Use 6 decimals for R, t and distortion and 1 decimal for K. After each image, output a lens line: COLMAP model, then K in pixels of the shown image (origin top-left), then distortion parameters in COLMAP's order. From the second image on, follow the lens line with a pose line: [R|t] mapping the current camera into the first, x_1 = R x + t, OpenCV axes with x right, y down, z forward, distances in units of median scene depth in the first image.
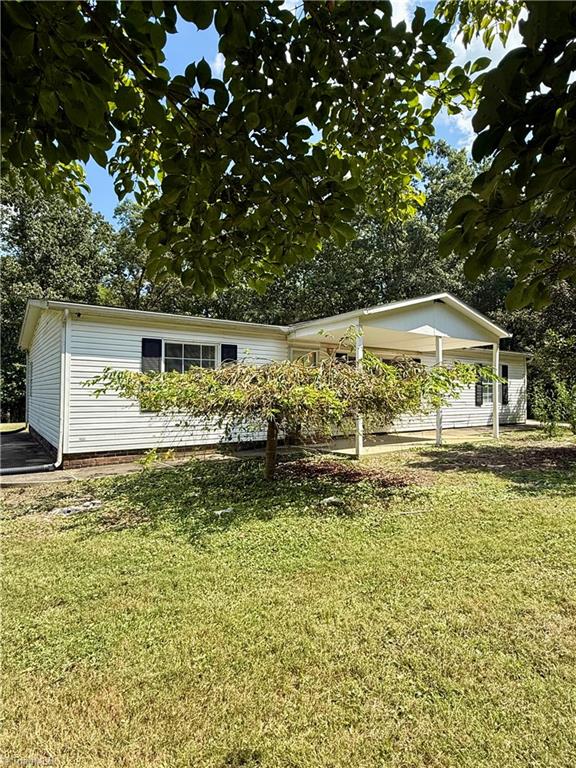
lens RADIAL K [[429.6, 0, 284.8], [0, 429.6, 392.2], [0, 0, 1]] dist [0.037390, 0.001909]
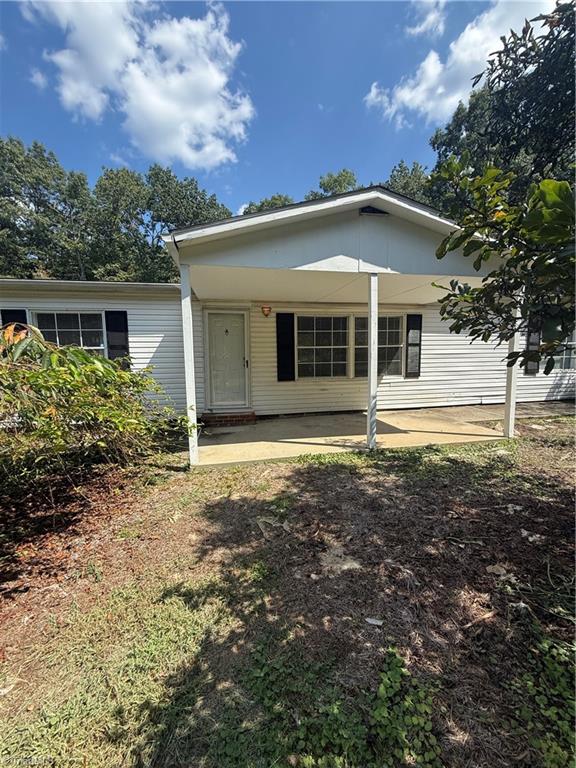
lens RADIAL K [[306.8, 0, 286.5], [0, 306.8, 382.9], [0, 0, 1]] dist [-0.000527, 0.000498]
pose [[0.917125, 0.022975, -0.397937, 0.459086], [0.018598, 0.994784, 0.100295, -0.023263], [0.398166, -0.099384, 0.911914, 0.595915]]
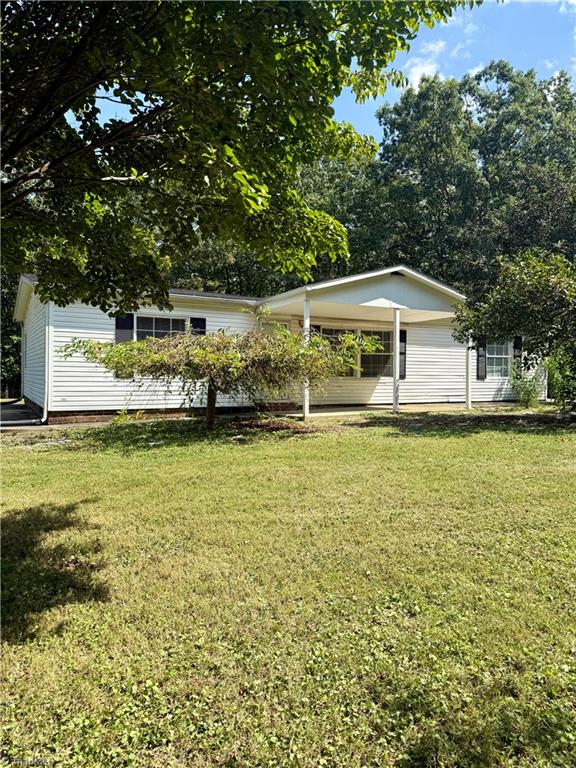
lens RADIAL K [[542.8, 0, 288.0], [0, 542.8, 384.0], [0, 0, 1]] dist [0.075100, -0.006495]
pose [[0.995426, 0.004896, -0.095408, 0.241693], [-0.002974, 0.999790, 0.020283, 0.029973], [0.095488, -0.019906, 0.995232, -0.366424]]
